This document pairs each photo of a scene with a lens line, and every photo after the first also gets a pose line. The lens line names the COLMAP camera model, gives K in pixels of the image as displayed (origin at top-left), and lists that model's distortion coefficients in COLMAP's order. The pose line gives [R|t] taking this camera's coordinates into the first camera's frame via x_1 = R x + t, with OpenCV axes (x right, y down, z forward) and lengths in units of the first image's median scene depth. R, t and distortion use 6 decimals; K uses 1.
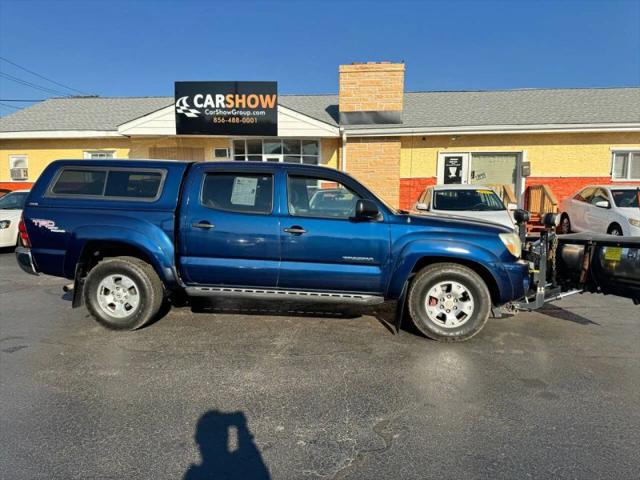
lens RADIAL K [[445.2, 0, 316.6], [0, 445.2, 234.6], [0, 0, 1]] dist [0.124442, -0.206426]
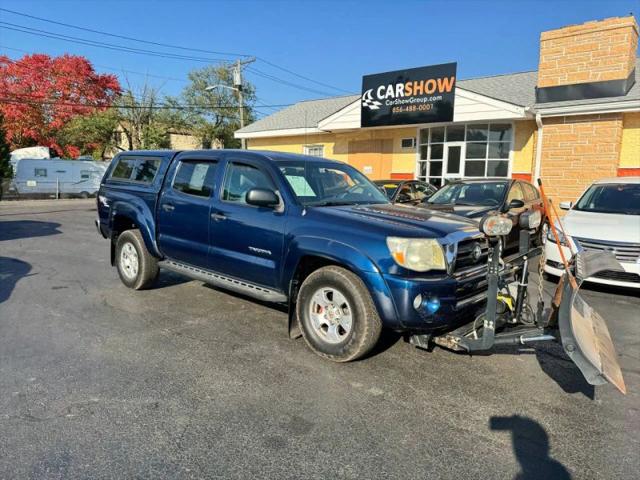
lens RADIAL K [[446.9, 0, 320.9], [0, 446.9, 231.4], [0, 0, 1]] dist [0.052376, -0.068459]
pose [[0.817212, 0.081960, -0.570480, 0.233161], [-0.075204, 0.996538, 0.035442, -0.009166], [0.571410, 0.013939, 0.820547, 0.095281]]
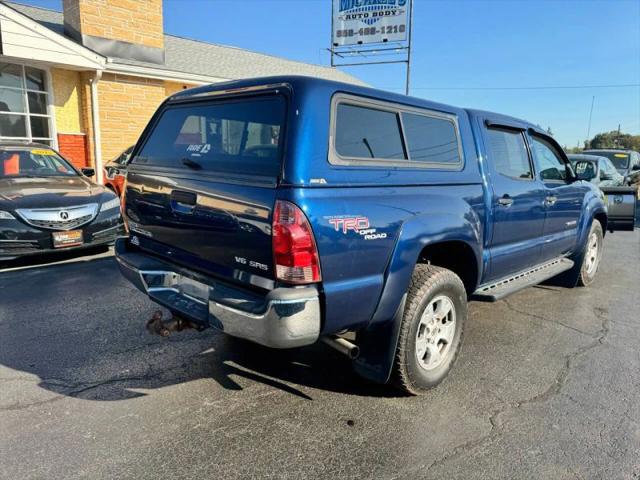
lens RADIAL K [[445.7, 0, 320.0], [0, 445.7, 240.0], [0, 0, 1]] dist [0.054729, -0.063009]
pose [[0.627060, -0.140092, 0.766270, -0.324686], [0.058308, 0.989377, 0.133167, -0.023274], [-0.776785, -0.038824, 0.628568, 0.254801]]
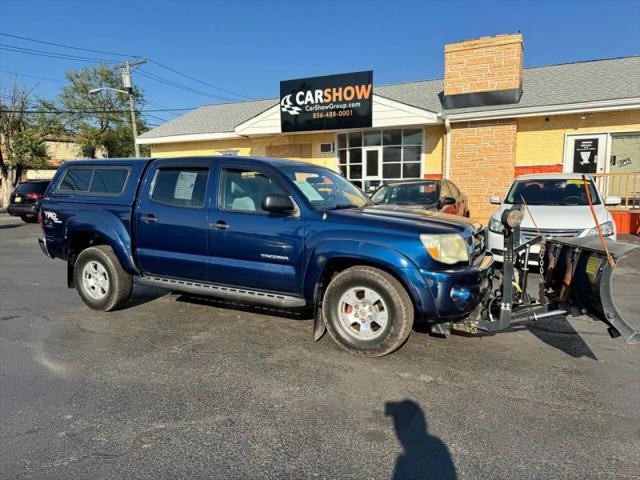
lens RADIAL K [[445.7, 0, 320.0], [0, 445.7, 240.0], [0, 0, 1]] dist [0.054729, -0.063009]
pose [[0.931249, 0.030990, -0.363062, 0.165423], [-0.021027, 0.999287, 0.031364, -0.003936], [0.363775, -0.021574, 0.931237, 0.052758]]
